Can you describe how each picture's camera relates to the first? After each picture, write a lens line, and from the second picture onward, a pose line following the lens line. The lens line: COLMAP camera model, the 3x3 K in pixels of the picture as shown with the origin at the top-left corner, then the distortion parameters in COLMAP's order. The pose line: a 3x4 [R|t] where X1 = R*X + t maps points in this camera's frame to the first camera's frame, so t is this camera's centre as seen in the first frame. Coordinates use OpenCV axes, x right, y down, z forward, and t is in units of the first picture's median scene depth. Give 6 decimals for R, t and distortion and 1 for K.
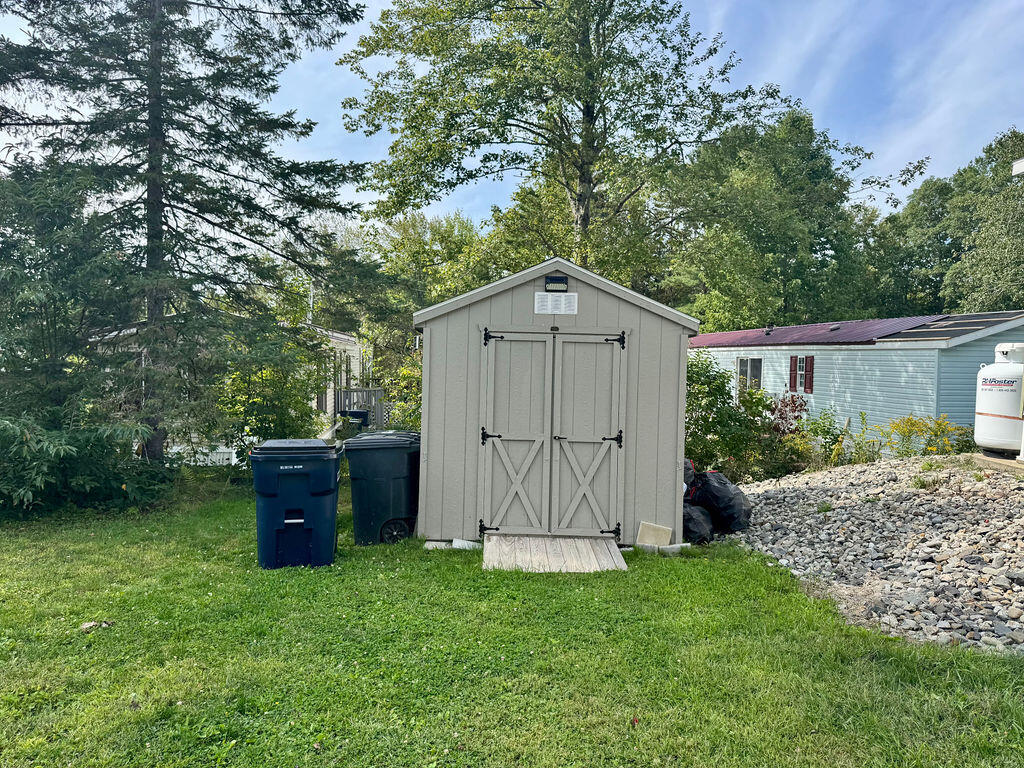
lens RADIAL K [[723.0, 0, 508.3], [0, 723.0, 383.6], [0, 0, 1]] dist [0.045703, -0.061606]
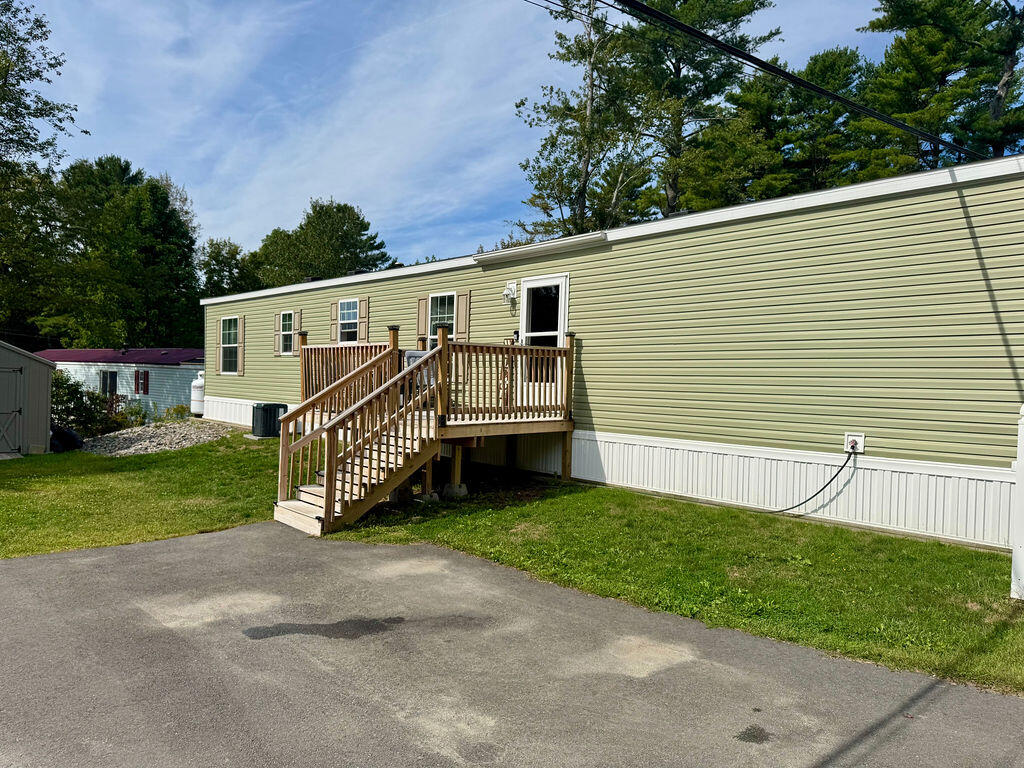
lens RADIAL K [[724.2, 0, 507.0], [0, 724.2, 387.8], [0, 0, 1]] dist [0.048805, -0.046503]
pose [[0.708987, -0.006367, 0.705193, -0.206319], [0.007580, 0.999970, 0.001408, 0.003093], [-0.705181, 0.004347, 0.709014, -0.936790]]
